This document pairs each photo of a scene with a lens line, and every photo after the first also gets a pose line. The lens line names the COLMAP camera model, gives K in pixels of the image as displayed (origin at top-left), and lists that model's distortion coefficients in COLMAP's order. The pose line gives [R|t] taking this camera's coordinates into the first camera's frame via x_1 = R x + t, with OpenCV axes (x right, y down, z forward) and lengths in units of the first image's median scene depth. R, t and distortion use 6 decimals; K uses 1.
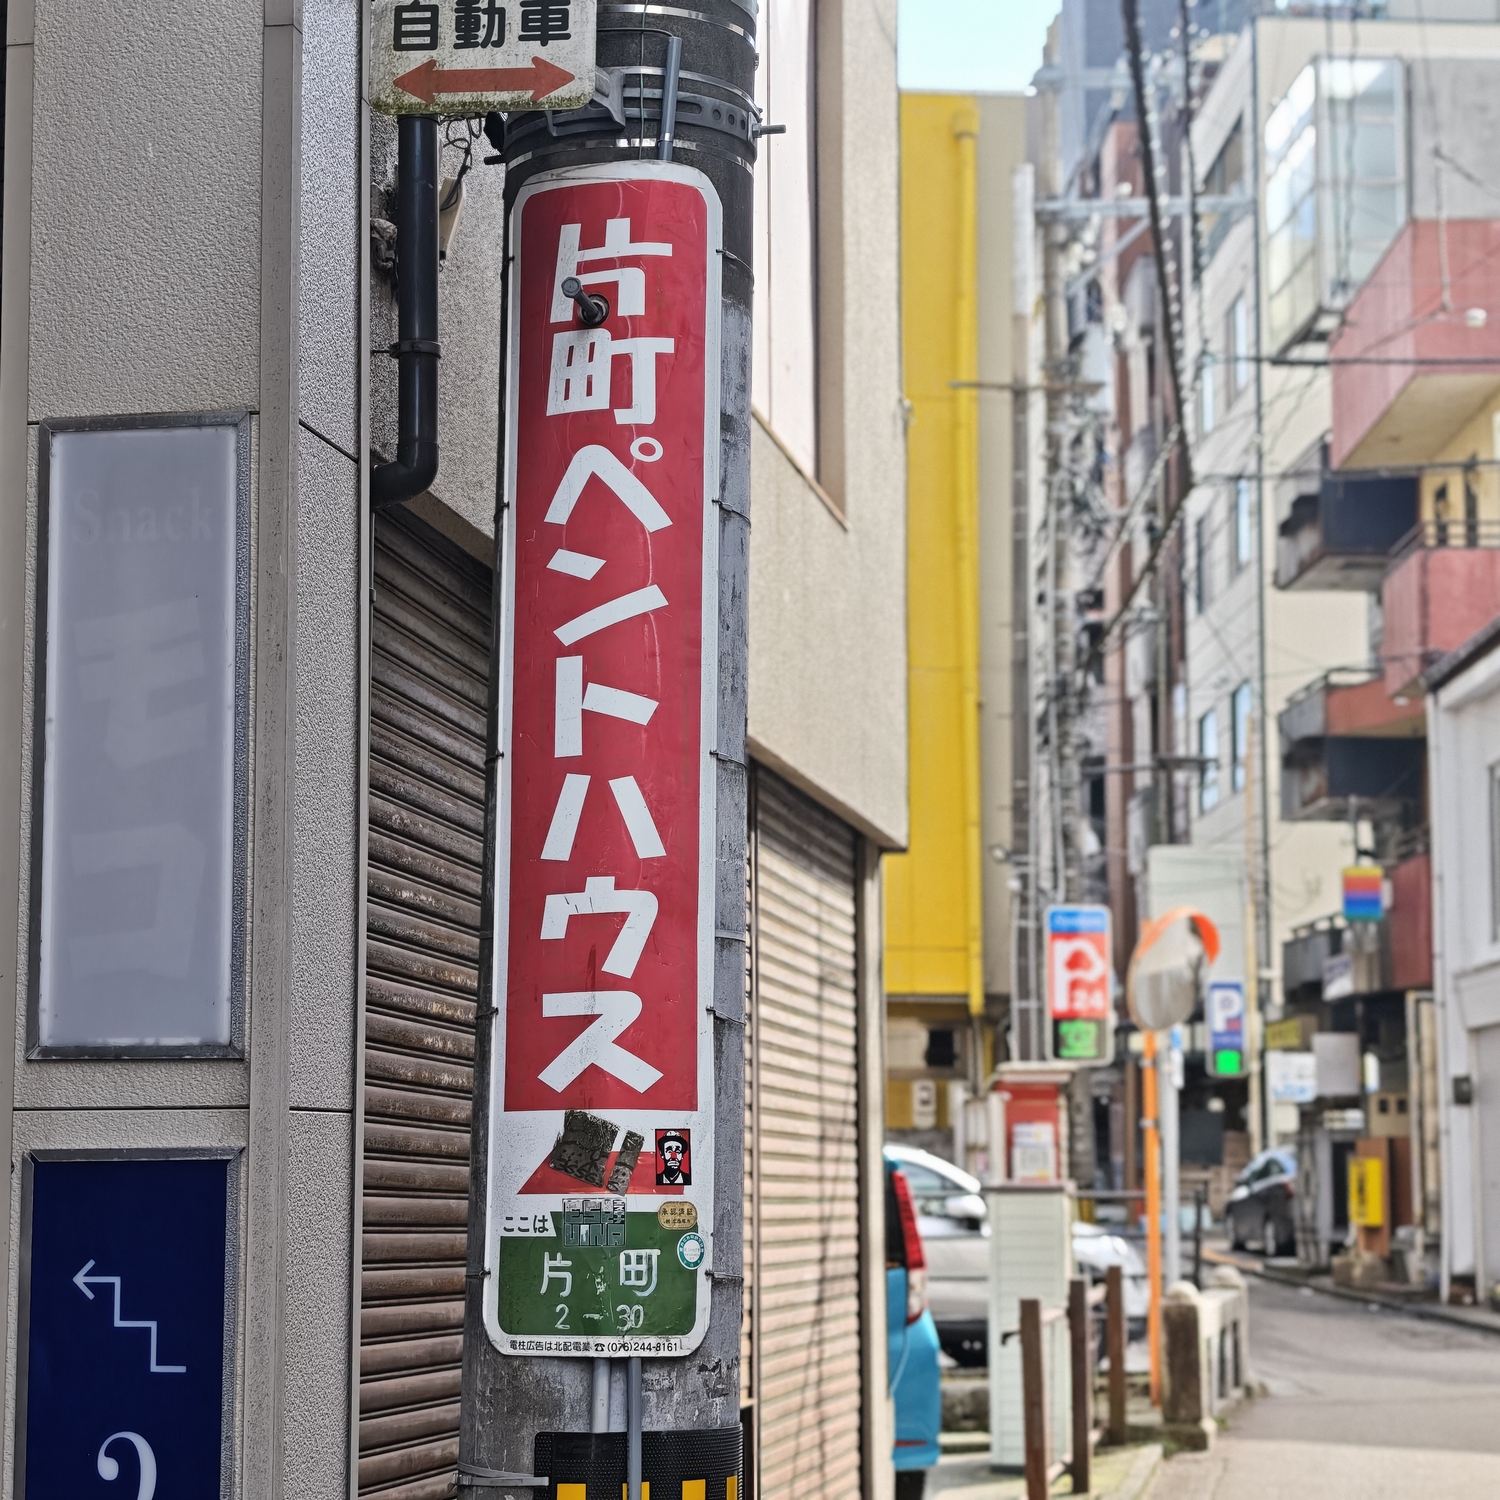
lens RADIAL K [[3603.8, 0, 747.7], [0, 3603.8, 750.8], [0, 0, 1]] dist [0.275298, 0.000000]
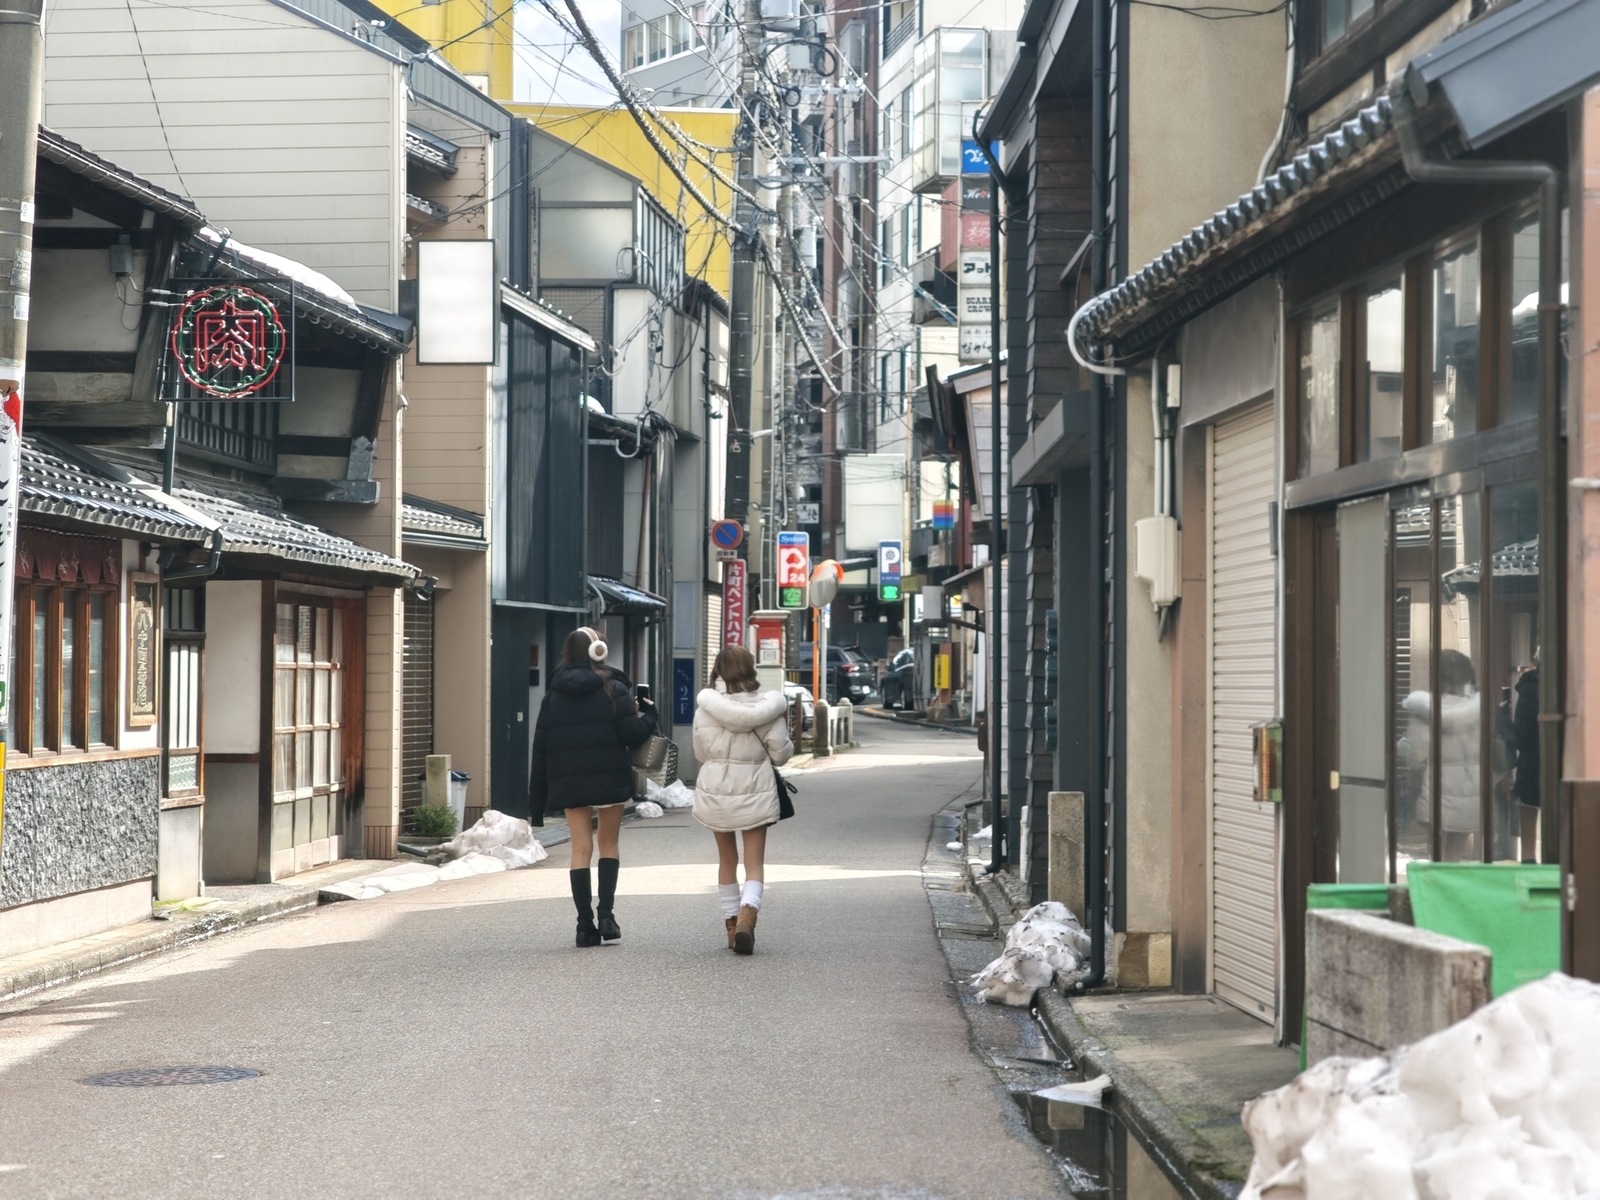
lens RADIAL K [[3913.5, 0, 800.1], [0, 3913.5, 600.3], [0, 0, 1]] dist [0.008818, 0.000000]
pose [[0.995993, 0.009179, 0.088954, -0.091521], [-0.018059, 0.994870, 0.099541, -0.126084], [-0.087584, -0.100749, 0.991049, -1.082618]]
